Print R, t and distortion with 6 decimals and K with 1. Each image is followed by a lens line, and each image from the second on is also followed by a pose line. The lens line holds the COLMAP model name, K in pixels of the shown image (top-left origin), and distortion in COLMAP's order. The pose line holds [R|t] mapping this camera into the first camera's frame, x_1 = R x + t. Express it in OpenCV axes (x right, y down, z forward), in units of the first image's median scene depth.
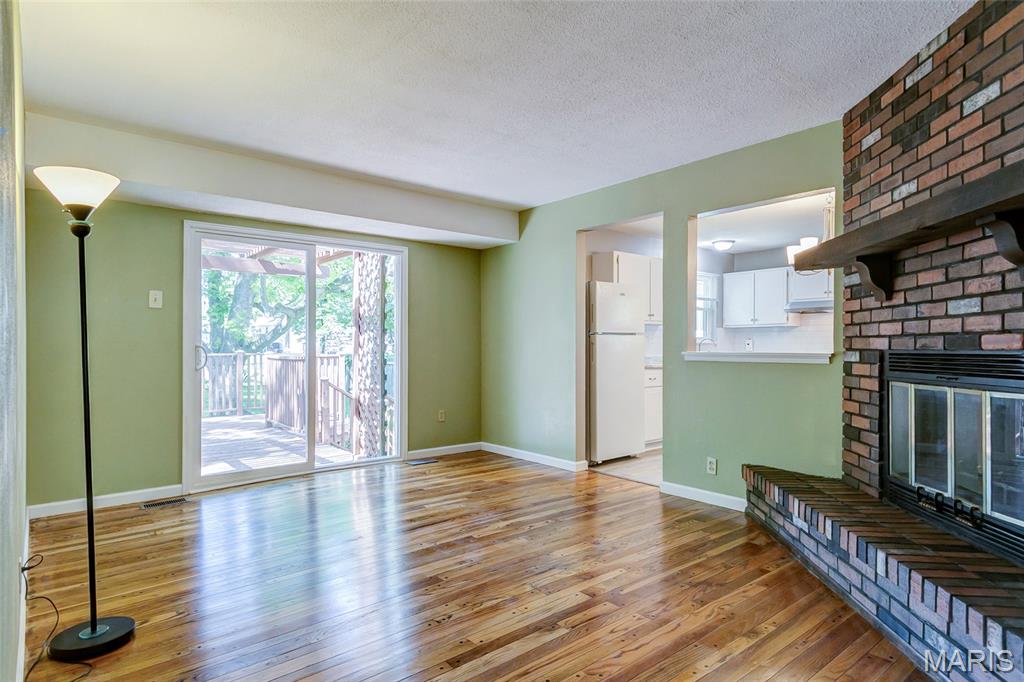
lens RADIAL K [[555.8, 0, 505.7], [0, 555.8, 350.6], [0, 0, 1]] dist [0.028805, -0.013859]
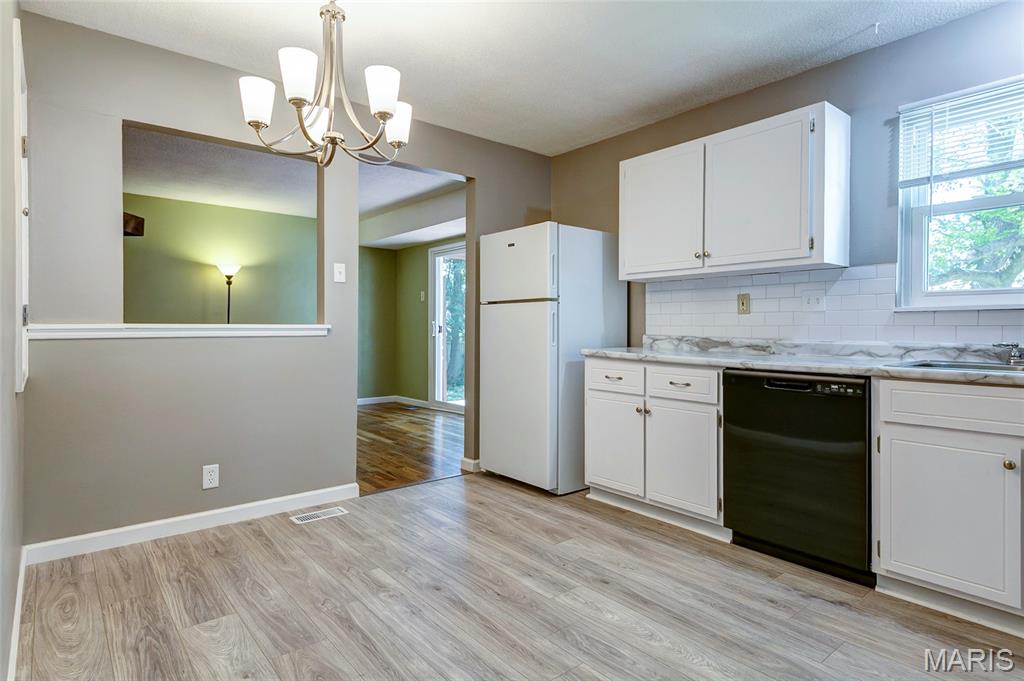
lens RADIAL K [[555.8, 0, 511.2], [0, 555.8, 329.2], [0, 0, 1]] dist [0.028805, -0.013859]
pose [[0.011770, 0.005760, -0.999914, 1.780087], [-0.010352, 0.999931, 0.005638, 0.001437], [0.999877, 0.010284, 0.011828, 1.953473]]
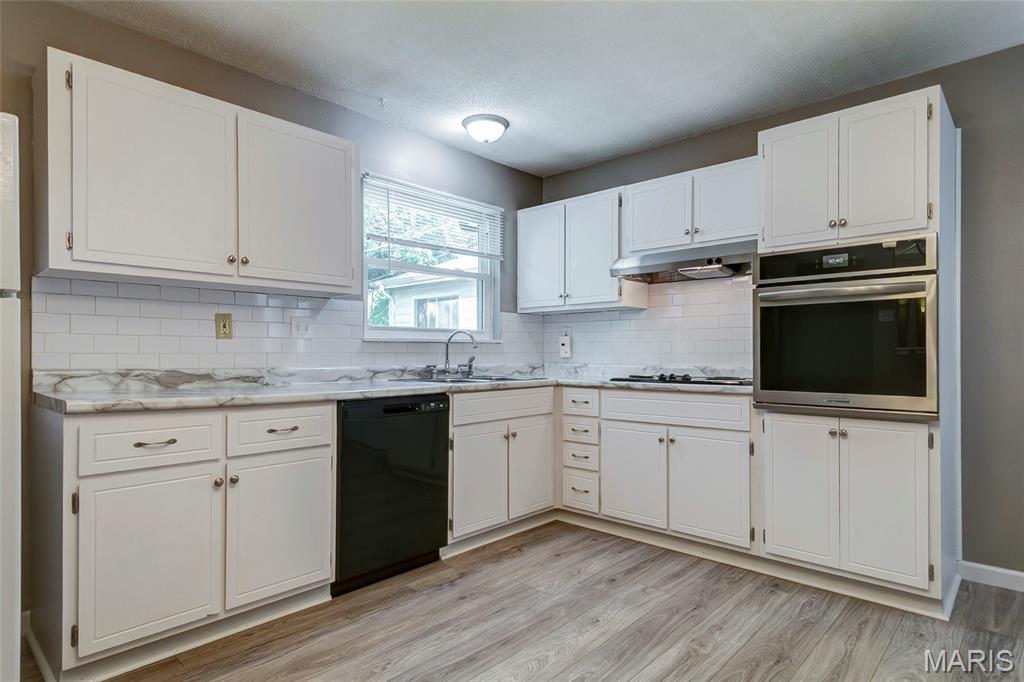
lens RADIAL K [[555.8, 0, 517.4], [0, 555.8, 349.1], [0, 0, 1]] dist [0.028805, -0.013859]
pose [[0.989733, 0.002944, 0.142896, 0.933039], [-0.001091, 0.999914, -0.013044, 0.000636], [-0.142922, 0.012754, 0.989652, 1.423344]]
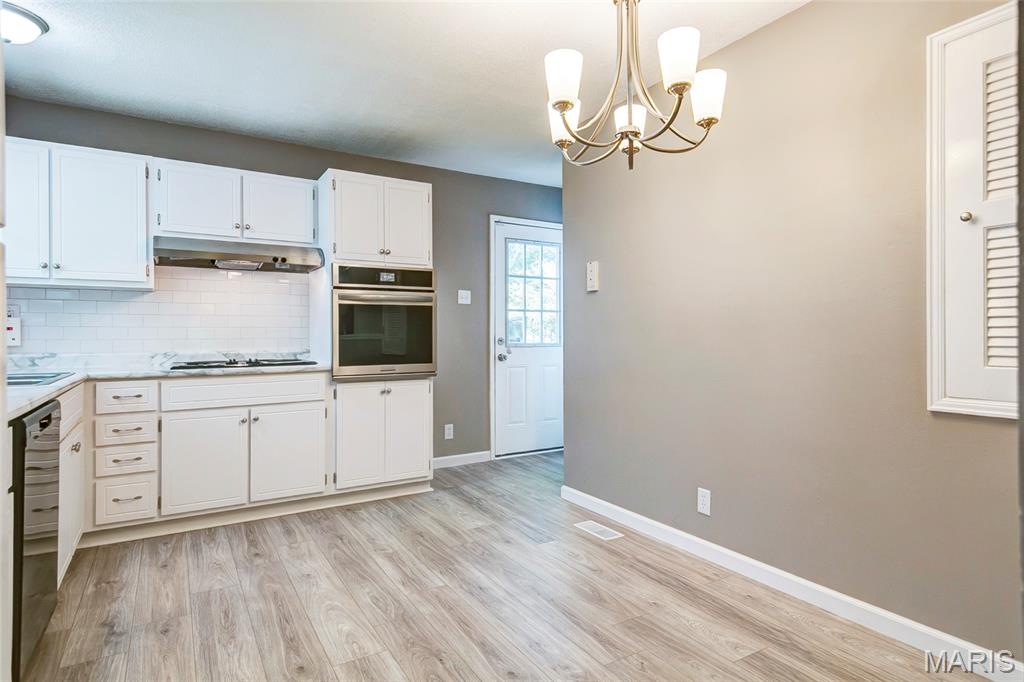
lens RADIAL K [[555.8, 0, 499.0], [0, 555.8, 334.4], [0, 0, 1]] dist [0.028805, -0.013859]
pose [[0.158096, 0.002286, 0.987421, 0.281428], [0.009468, 0.999948, -0.003831, -0.007001], [-0.987378, 0.009955, 0.158067, 1.762575]]
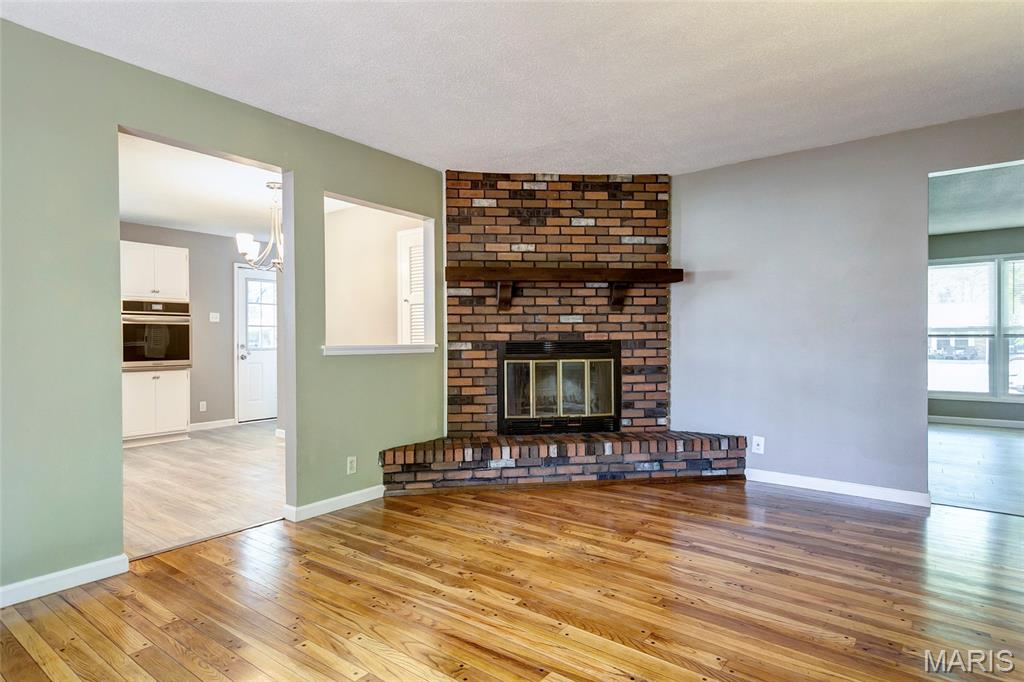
lens RADIAL K [[555.8, 0, 506.4], [0, 555.8, 341.0], [0, 0, 1]] dist [0.028805, -0.013859]
pose [[-0.227413, 0.003174, 0.973793, -0.900902], [0.012947, 0.999916, -0.000236, -0.001216], [-0.973712, 0.012554, -0.227435, 1.403755]]
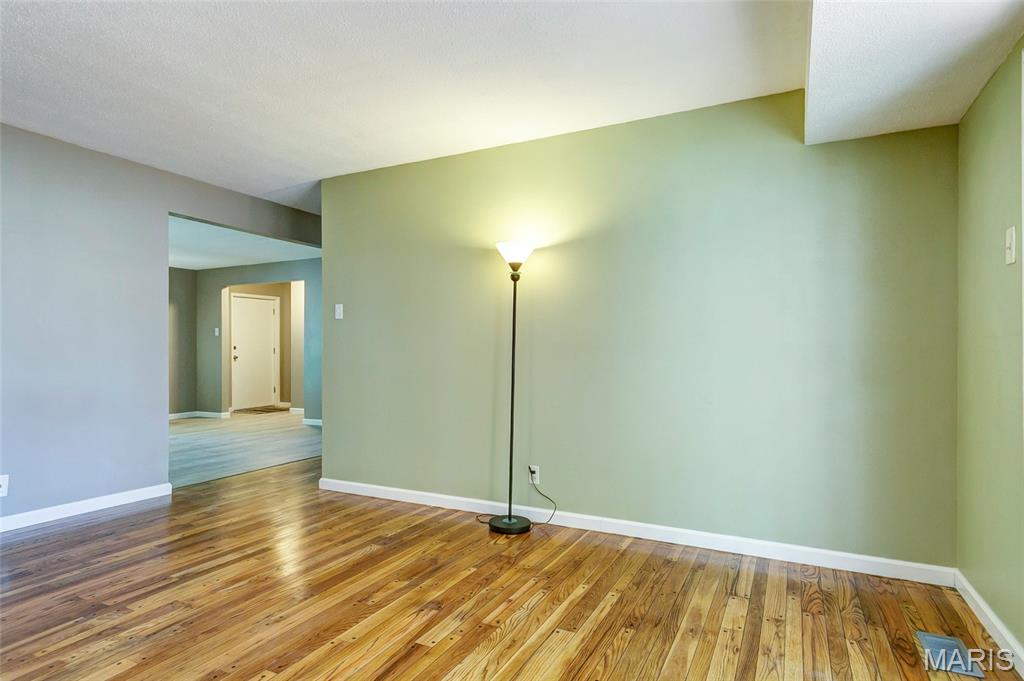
lens RADIAL K [[555.8, 0, 505.6], [0, 555.8, 342.4], [0, 0, 1]] dist [0.028805, -0.013859]
pose [[-0.915117, 0.001515, -0.403187, -0.053477], [0.003726, 0.999982, -0.004698, -0.010660], [0.403172, -0.005801, -0.915106, 1.963244]]
